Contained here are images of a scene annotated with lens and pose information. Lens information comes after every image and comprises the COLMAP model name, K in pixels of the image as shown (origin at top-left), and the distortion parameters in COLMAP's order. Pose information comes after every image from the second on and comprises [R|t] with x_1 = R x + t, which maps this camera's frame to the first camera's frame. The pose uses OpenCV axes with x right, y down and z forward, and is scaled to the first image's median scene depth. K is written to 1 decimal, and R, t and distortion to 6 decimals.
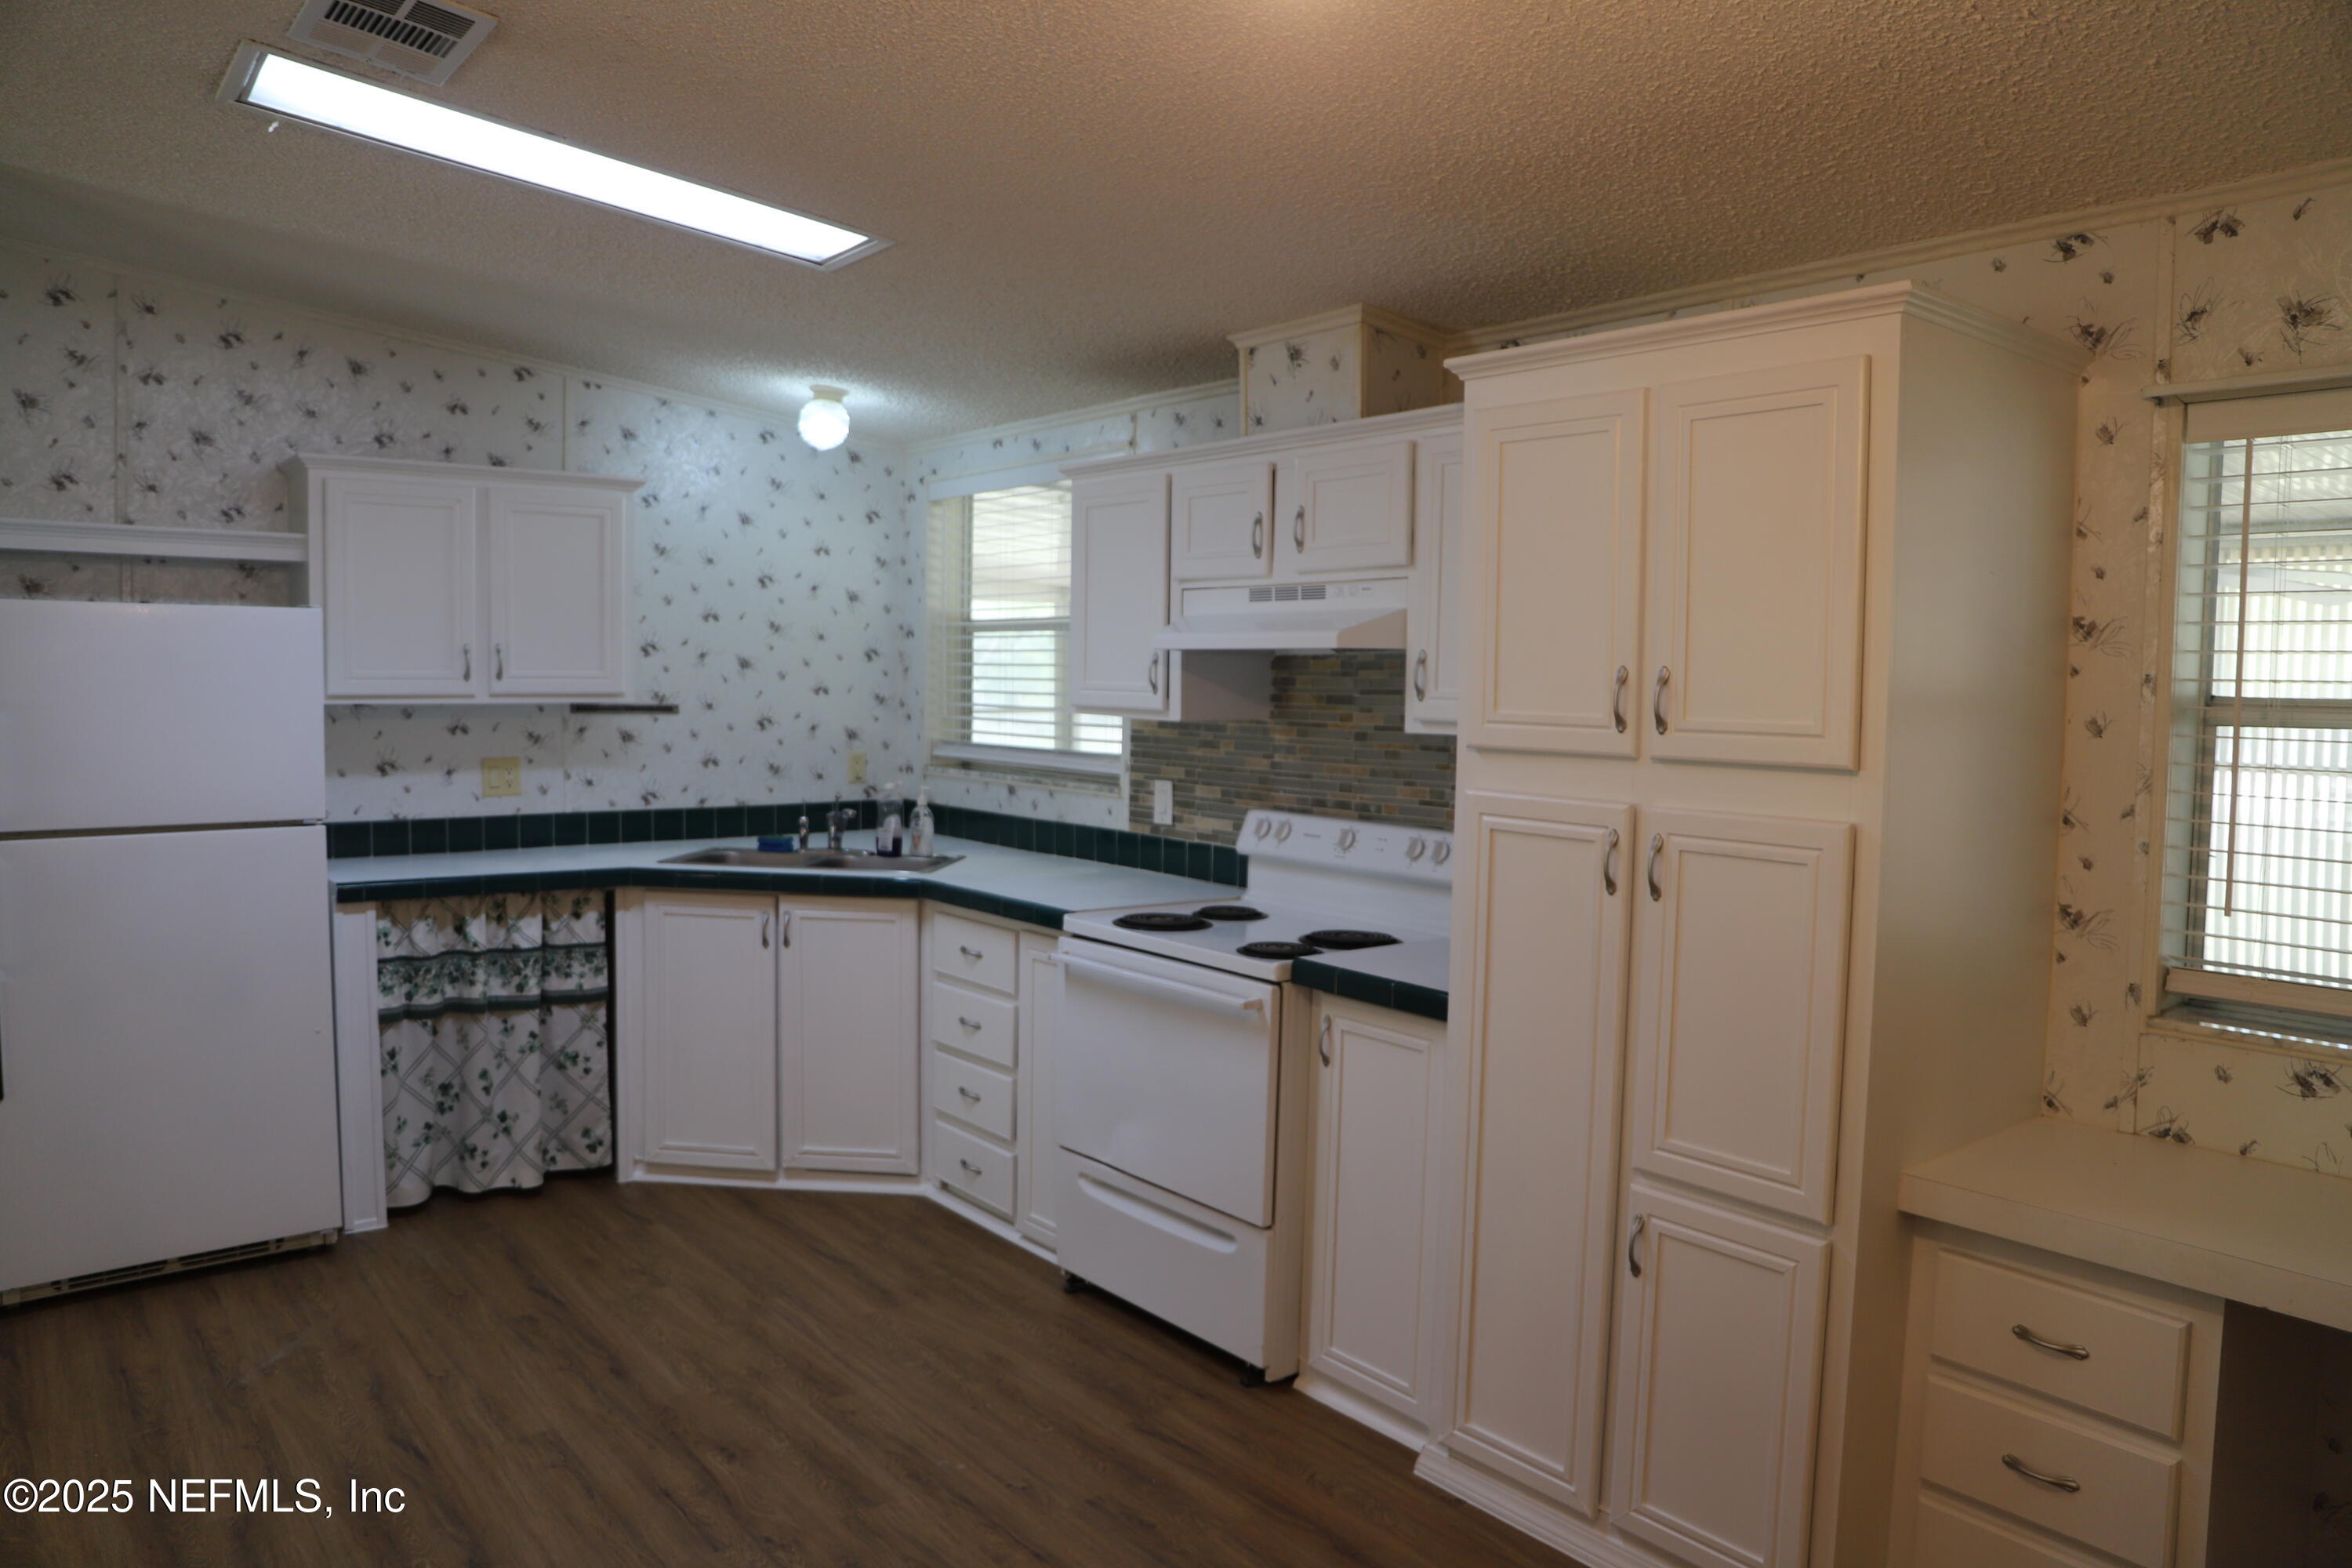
lens RADIAL K [[1606.3, 0, 1172.8], [0, 1606.3, 759.2], [0, 0, 1]] dist [-0.131059, 0.088857]
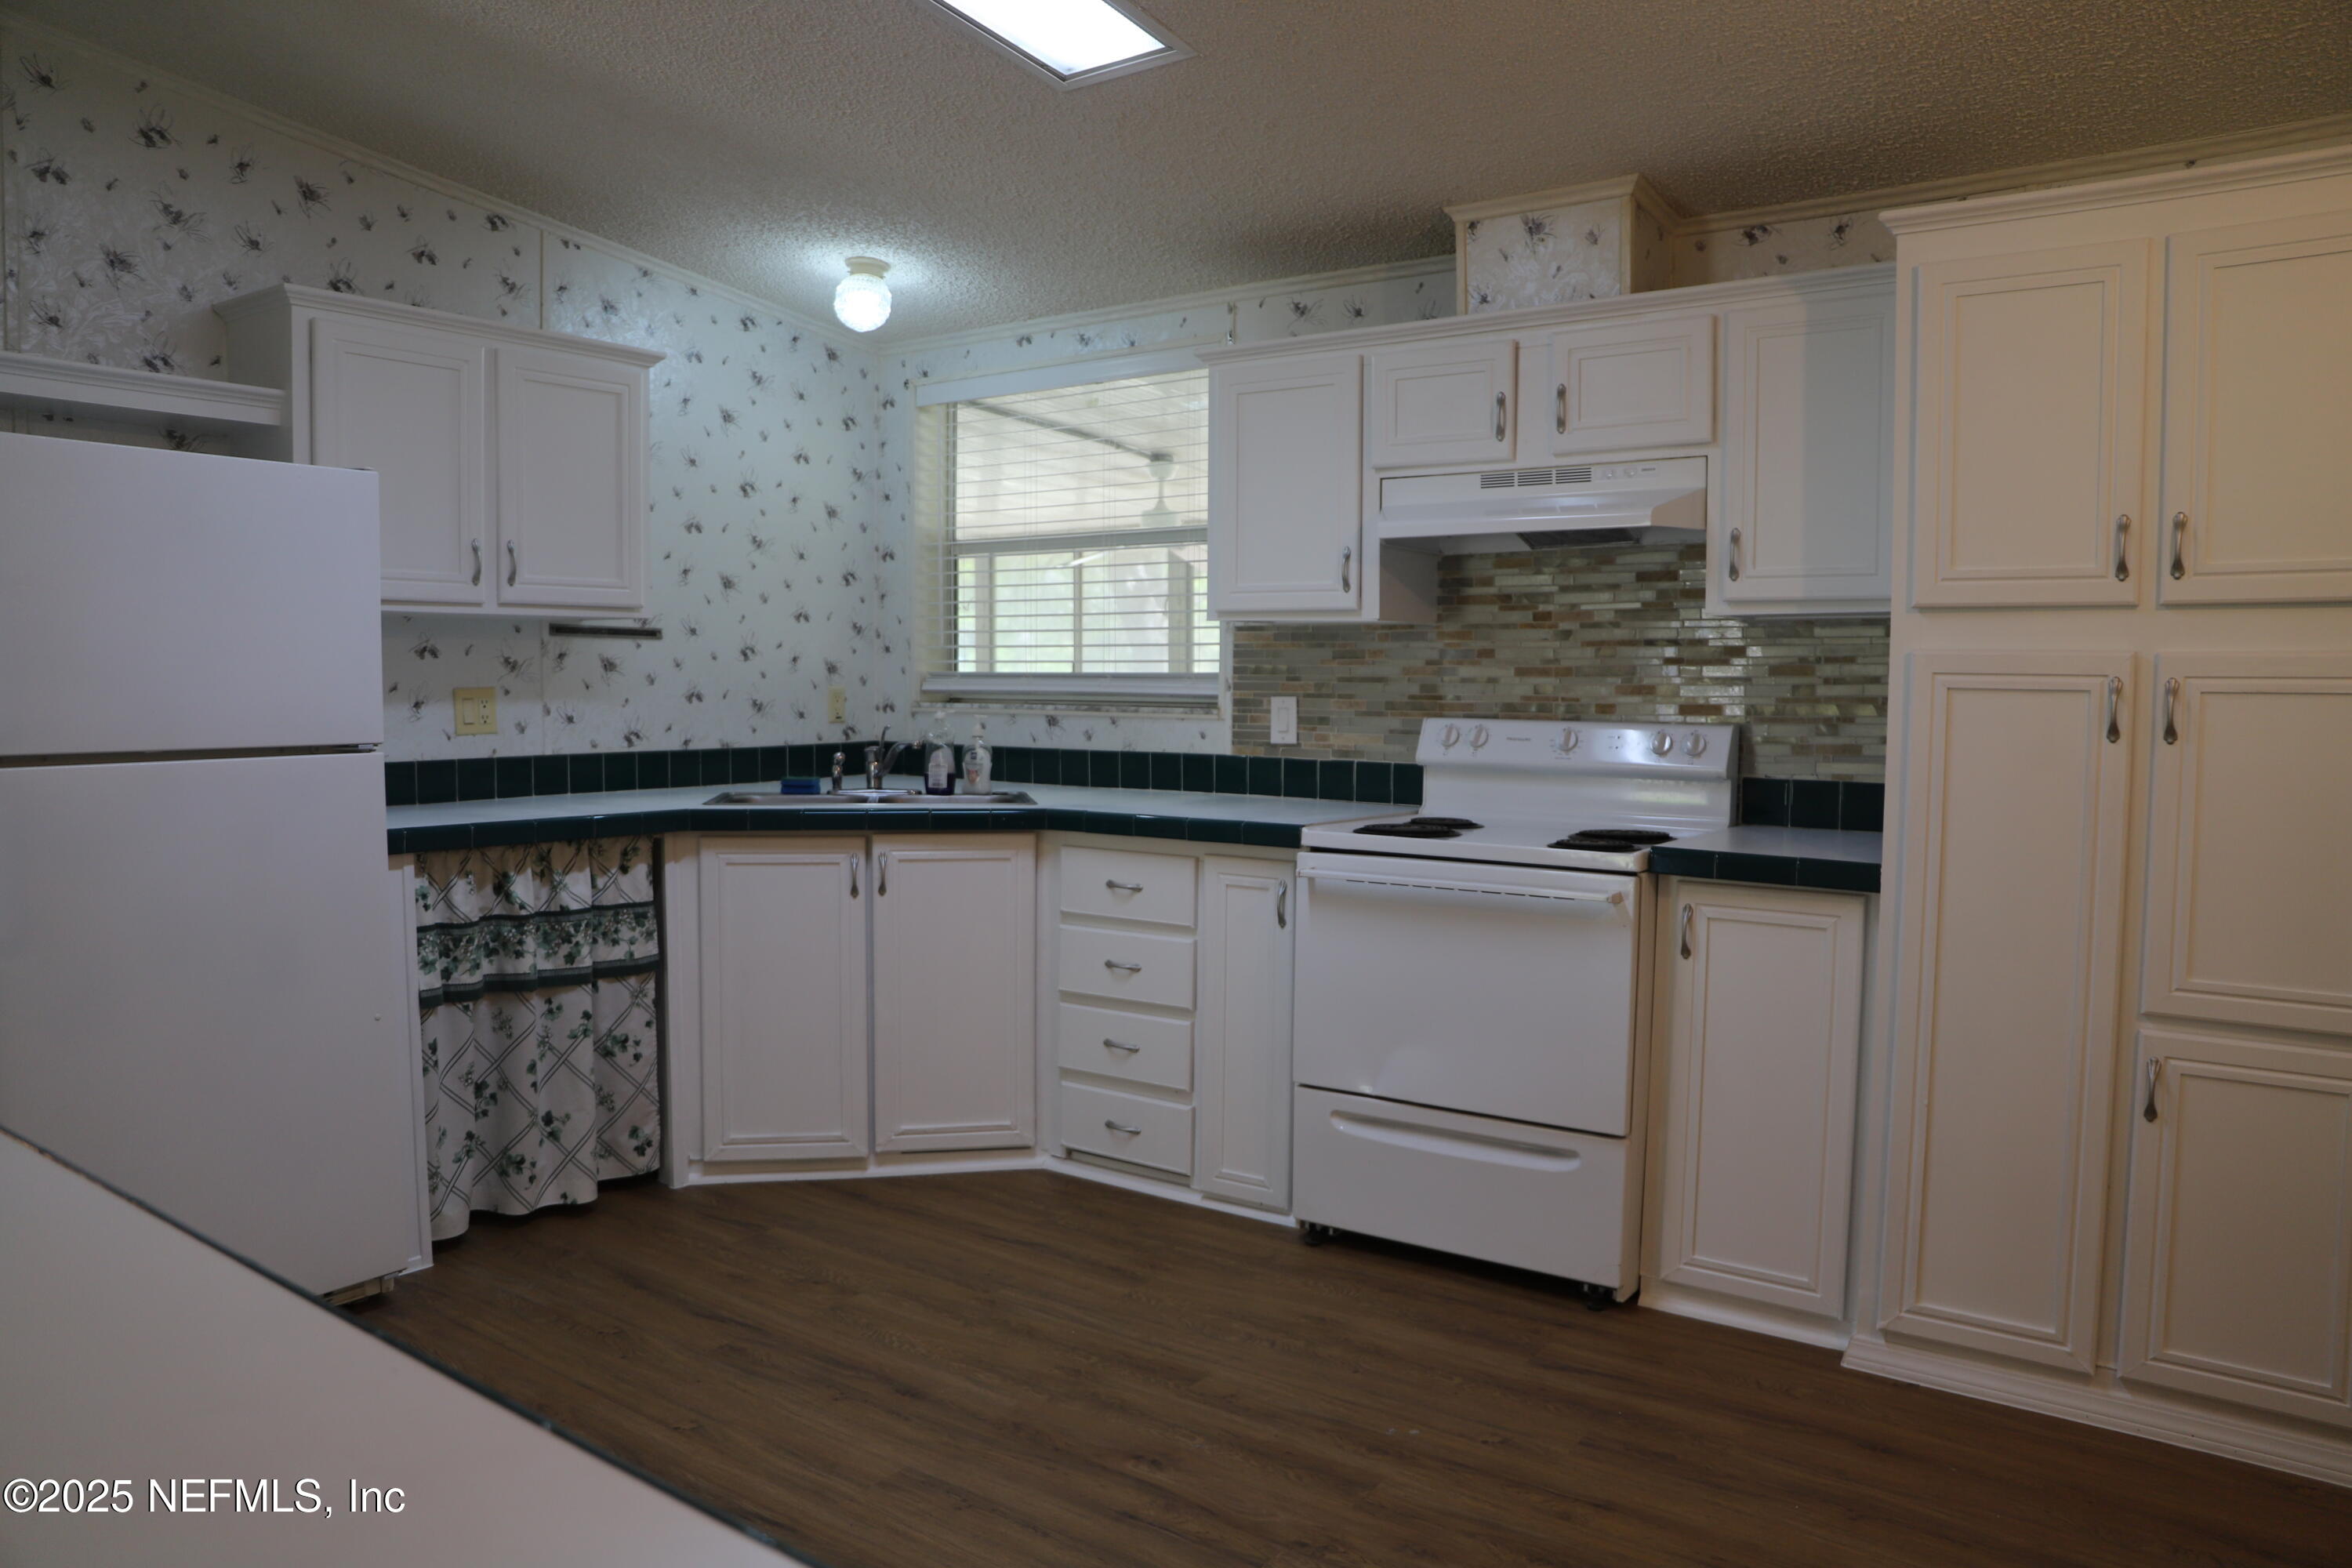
lens RADIAL K [[1606.3, 0, 1172.8], [0, 1606.3, 759.2], [0, 0, 1]] dist [-0.131059, 0.088857]
pose [[0.962614, -0.023275, 0.269875, -0.332283], [0.023160, 0.999725, 0.003610, 0.046484], [-0.269885, 0.002775, 0.962889, 0.127964]]
